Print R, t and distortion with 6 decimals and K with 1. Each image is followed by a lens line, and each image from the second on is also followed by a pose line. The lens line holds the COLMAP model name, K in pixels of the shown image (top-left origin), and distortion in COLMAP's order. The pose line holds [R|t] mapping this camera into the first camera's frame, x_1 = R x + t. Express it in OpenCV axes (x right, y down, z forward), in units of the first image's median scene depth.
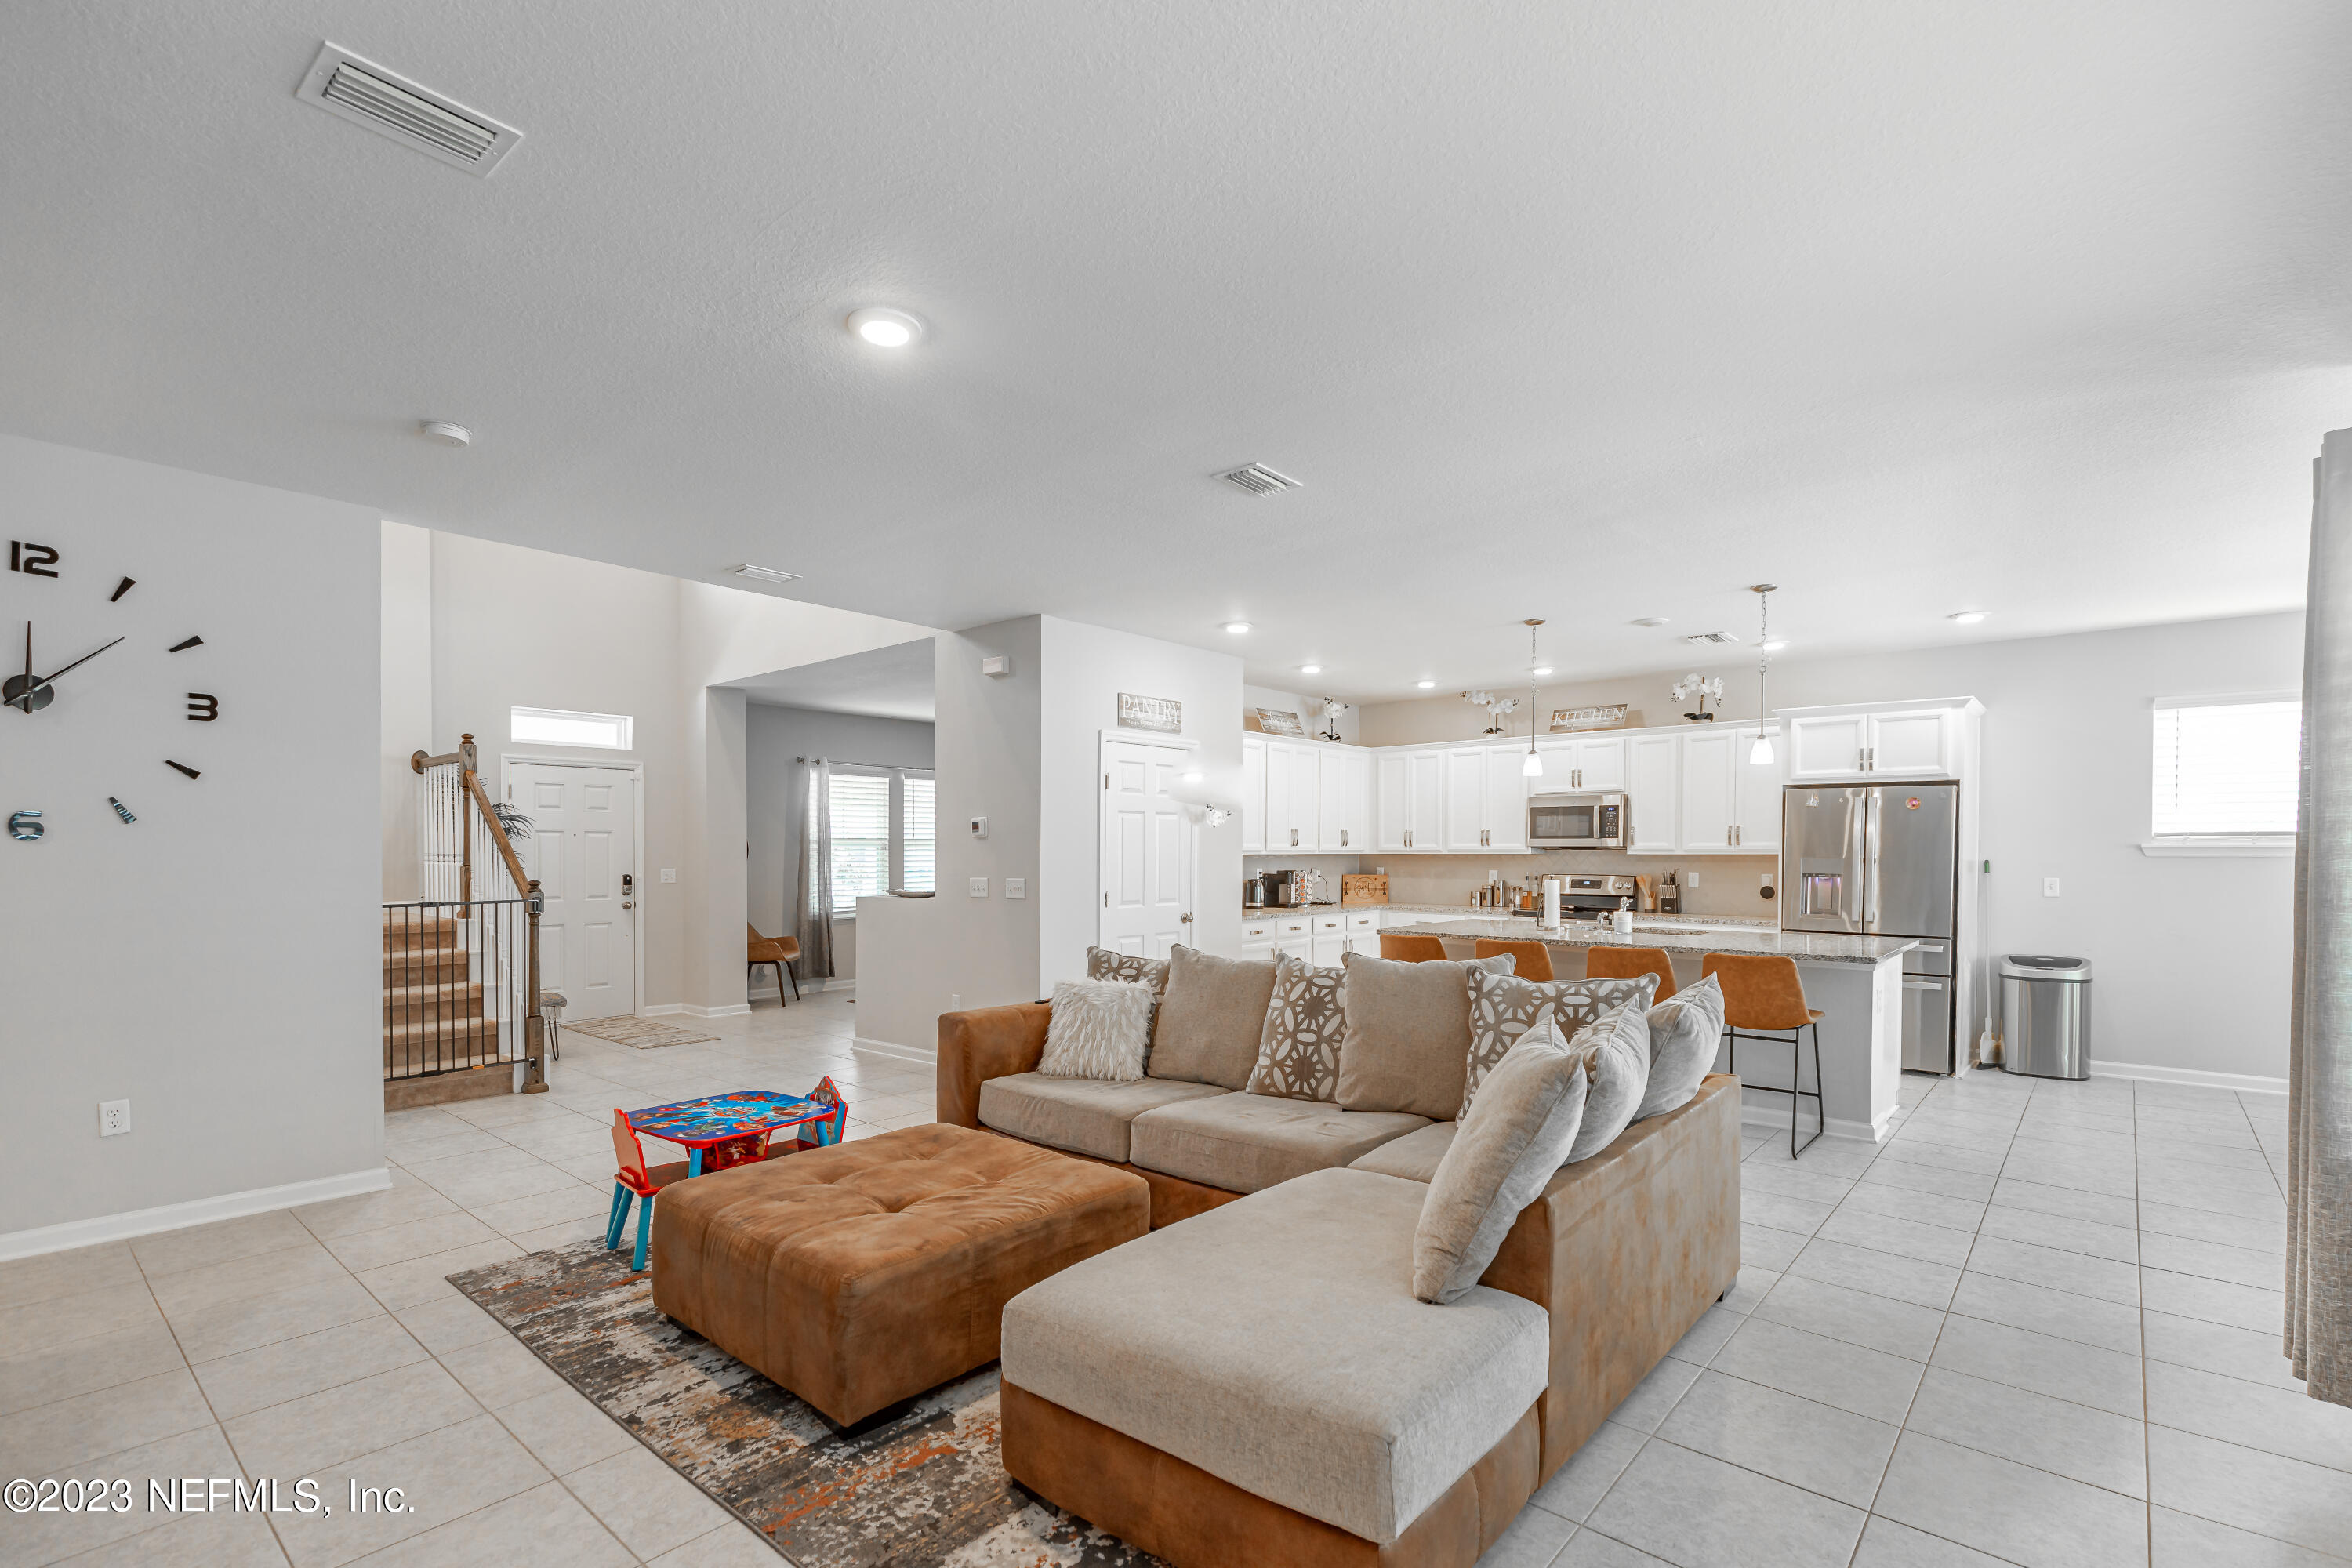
lens RADIAL K [[1095.3, 0, 1177.7], [0, 1095.3, 859.6], [0, 0, 1]] dist [0.000105, -0.006351]
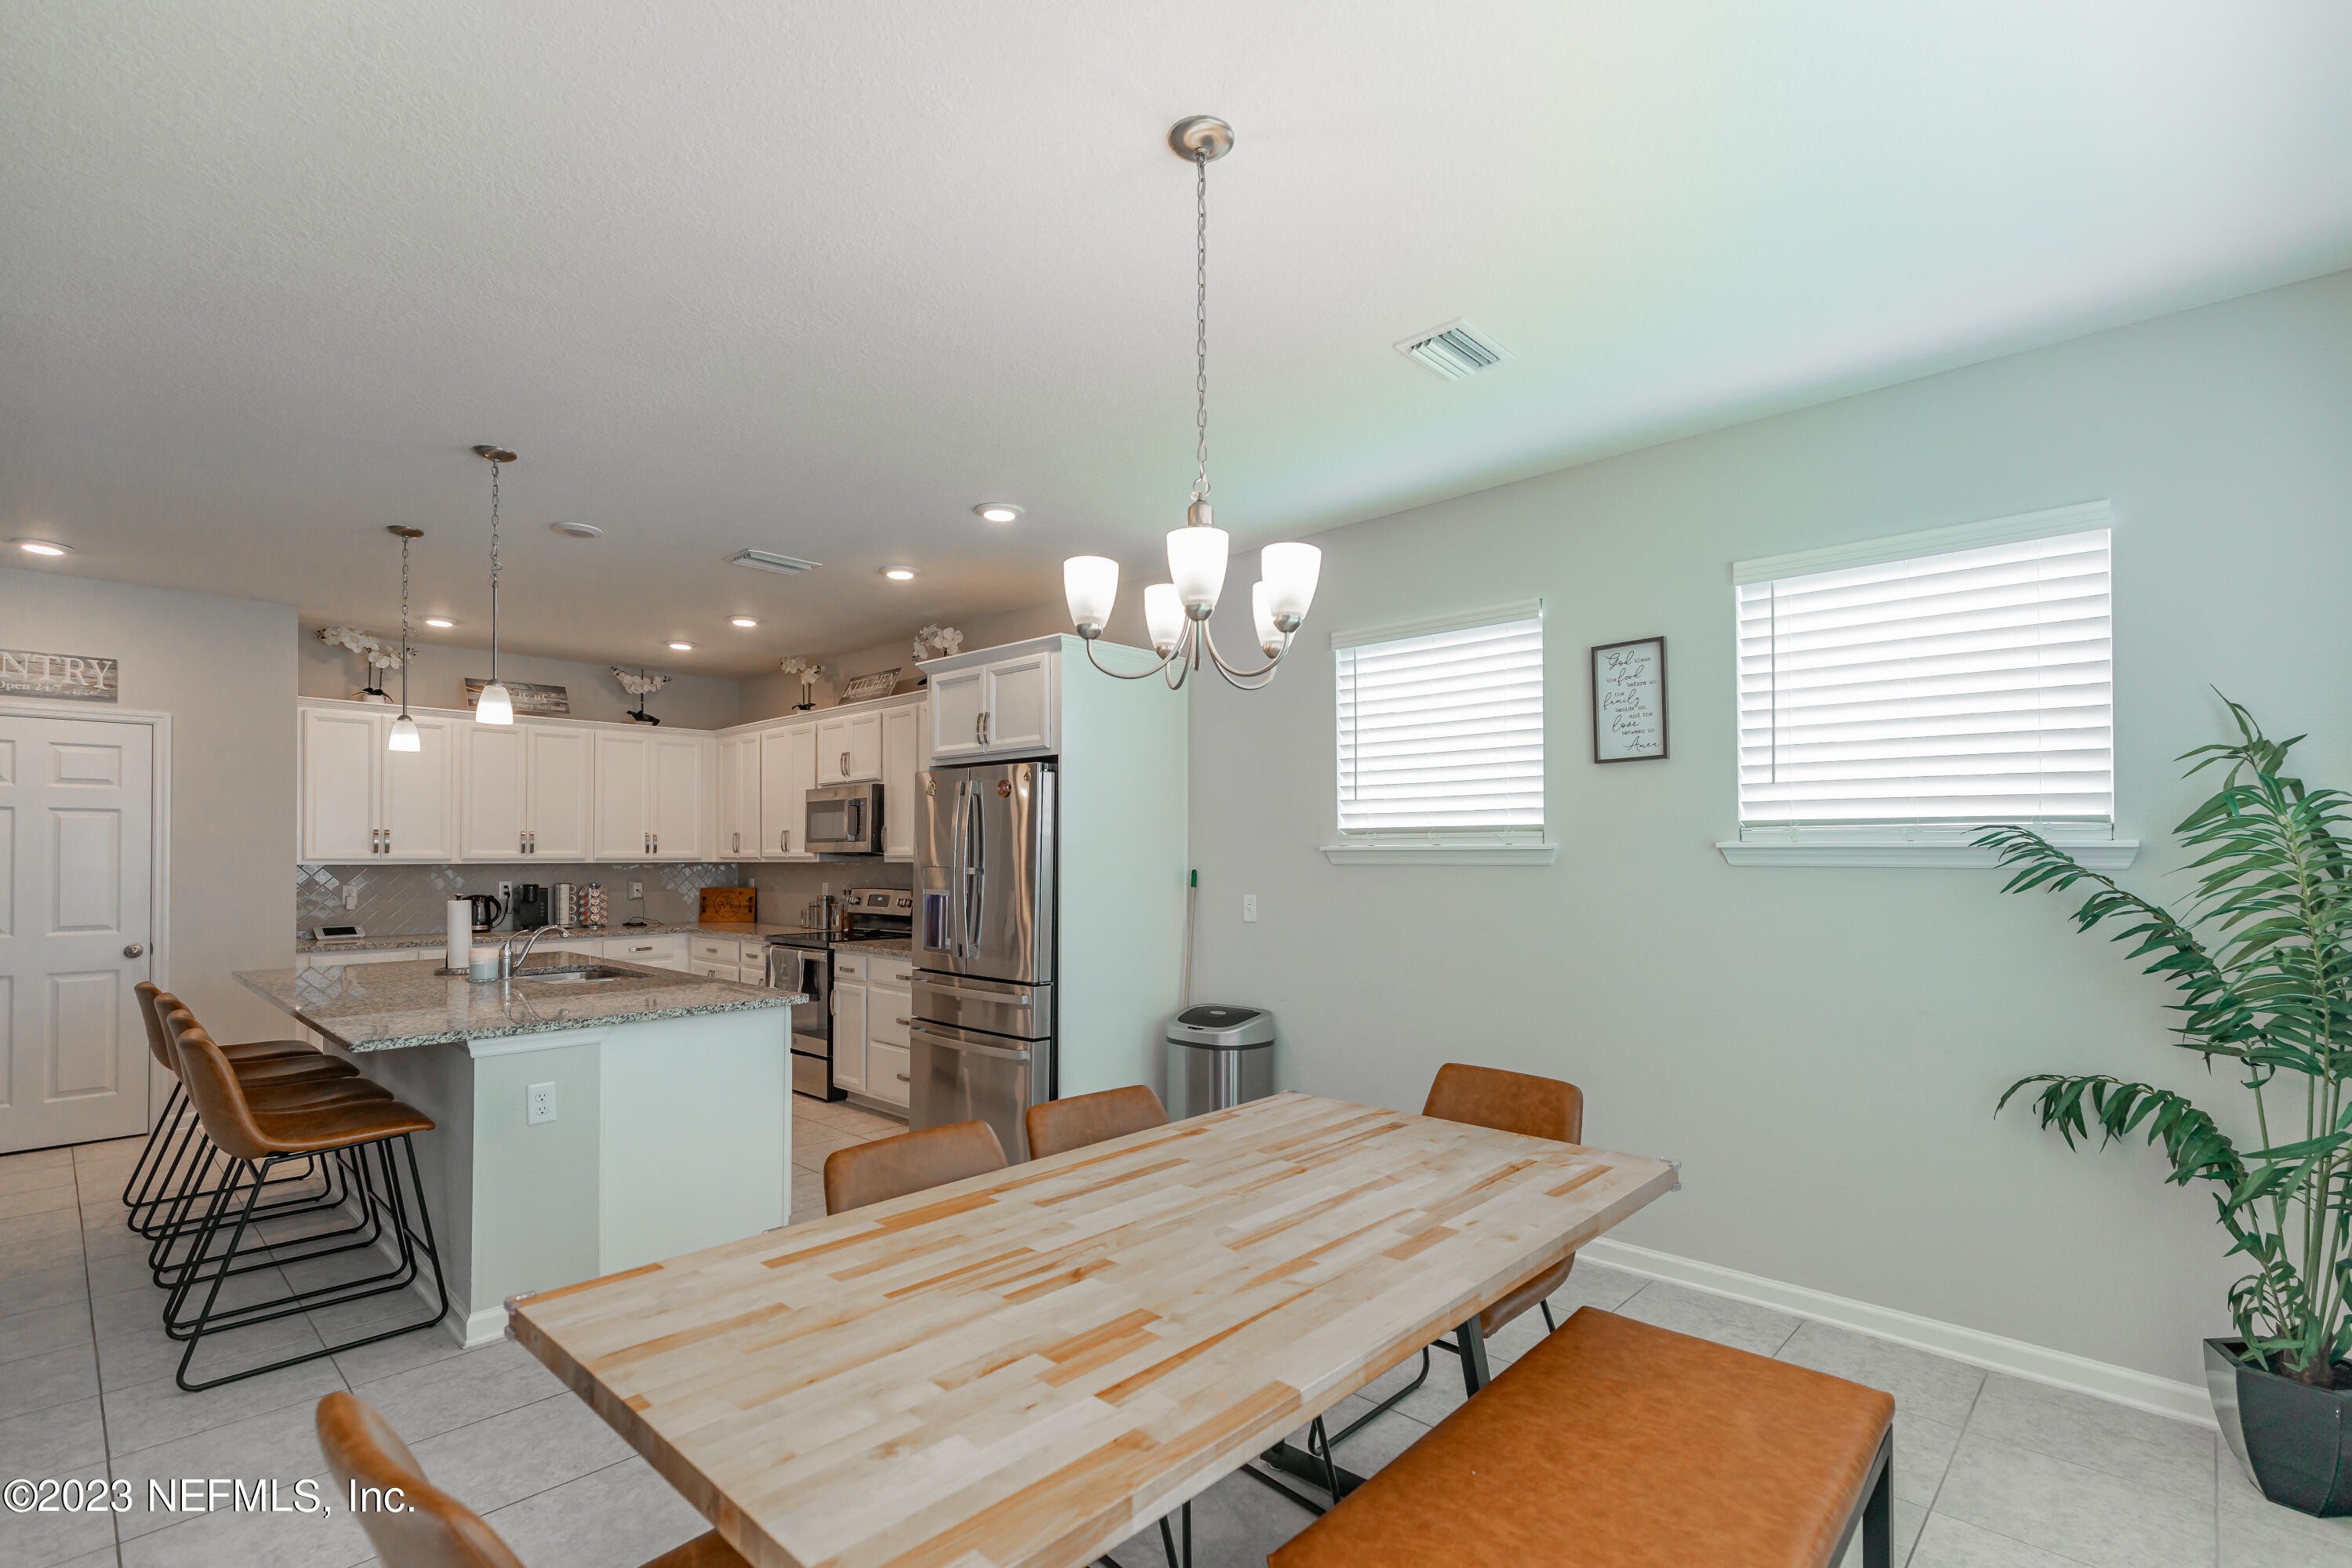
lens RADIAL K [[1075.8, 0, 1174.0], [0, 1075.8, 845.1], [0, 0, 1]] dist [0.009555, -0.005683]
pose [[0.999252, -0.003263, -0.038520, 0.750617], [0.002566, 0.999832, -0.018128, -0.003009], [0.038573, 0.018016, 0.999093, 0.298404]]
